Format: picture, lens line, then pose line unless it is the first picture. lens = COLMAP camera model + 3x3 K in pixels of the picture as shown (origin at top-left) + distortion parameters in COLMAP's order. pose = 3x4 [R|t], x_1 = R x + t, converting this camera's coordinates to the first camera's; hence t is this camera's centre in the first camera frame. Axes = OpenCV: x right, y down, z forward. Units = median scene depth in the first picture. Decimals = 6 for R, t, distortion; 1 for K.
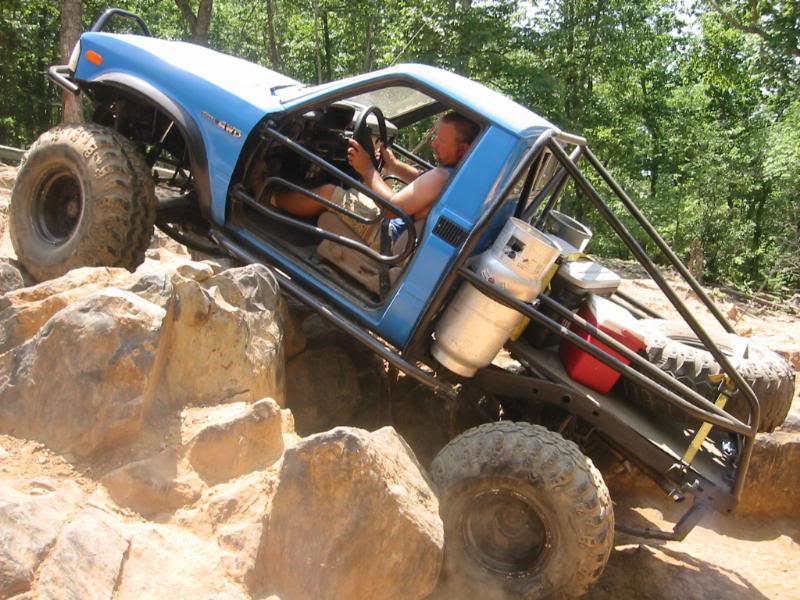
lens RADIAL K [[849.3, 0, 399.6], [0, 849.3, 288.8], [0, 0, 1]] dist [-0.115205, 0.076670]
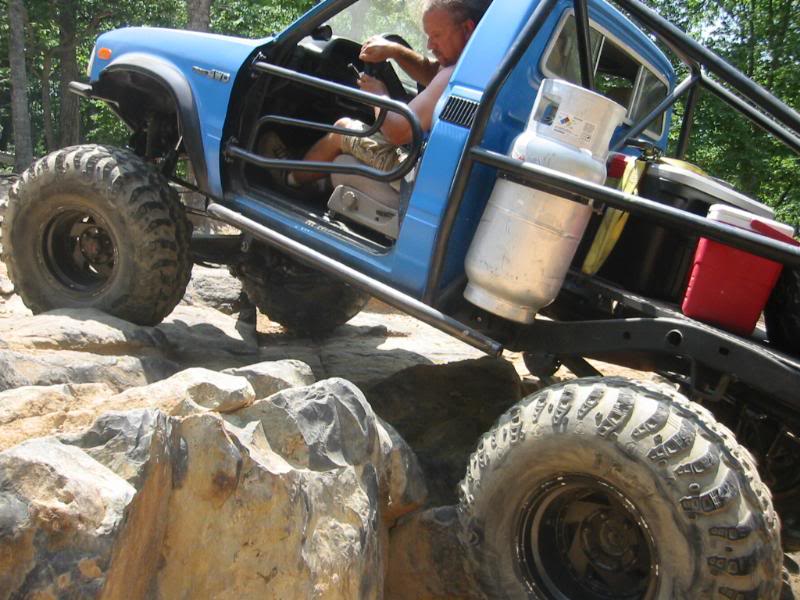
lens RADIAL K [[849.3, 0, 399.6], [0, 849.3, 288.8], [0, 0, 1]] dist [-0.115205, 0.076670]
pose [[0.983700, 0.012567, -0.179380, -0.027307], [-0.019893, 0.999037, -0.039096, -0.072646], [0.178716, 0.042027, 0.983003, 0.479791]]
